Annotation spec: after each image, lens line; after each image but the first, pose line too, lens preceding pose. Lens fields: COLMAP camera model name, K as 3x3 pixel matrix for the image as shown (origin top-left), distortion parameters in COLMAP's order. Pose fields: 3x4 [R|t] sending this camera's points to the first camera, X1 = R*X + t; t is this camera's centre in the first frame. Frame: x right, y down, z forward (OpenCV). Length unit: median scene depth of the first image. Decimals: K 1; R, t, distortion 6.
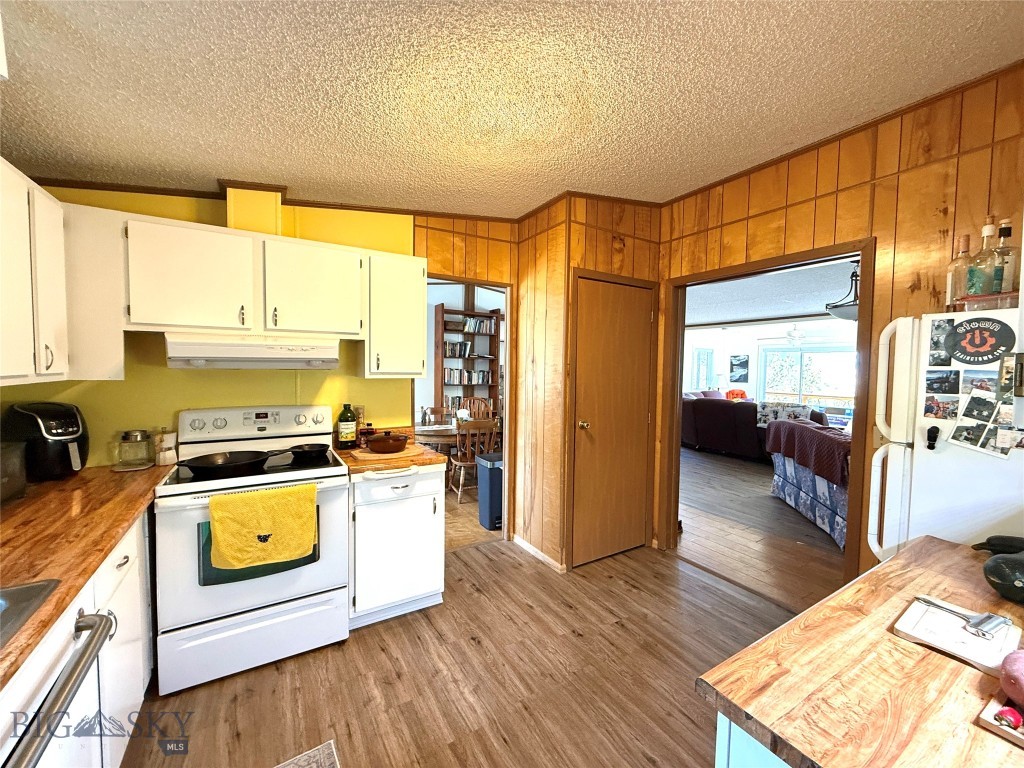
lens RADIAL K [[405.6, 0, 515.7], [0, 405.6, 382.8], [0, 0, 1]] dist [-0.003288, 0.000139]
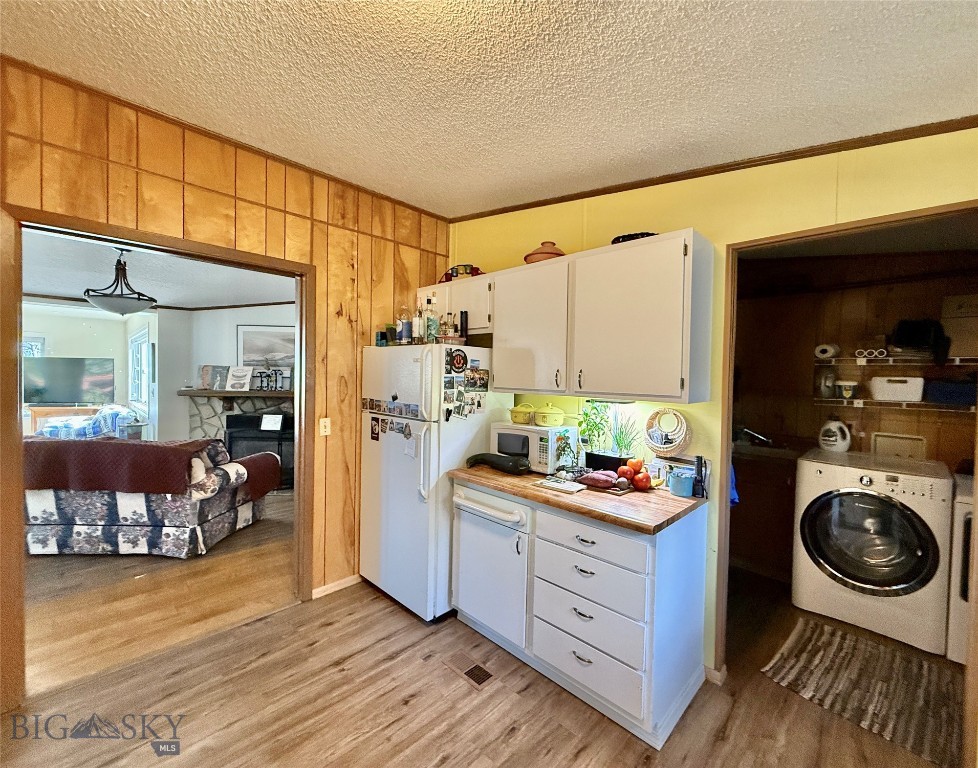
lens RADIAL K [[419.3, 0, 490.4], [0, 419.3, 383.2], [0, 0, 1]] dist [0.000048, -0.000056]
pose [[-0.246899, -0.035099, 0.968405, -0.766775], [0.016941, 0.999035, 0.040528, -0.070887], [-0.968893, 0.026413, -0.246066, 1.243787]]
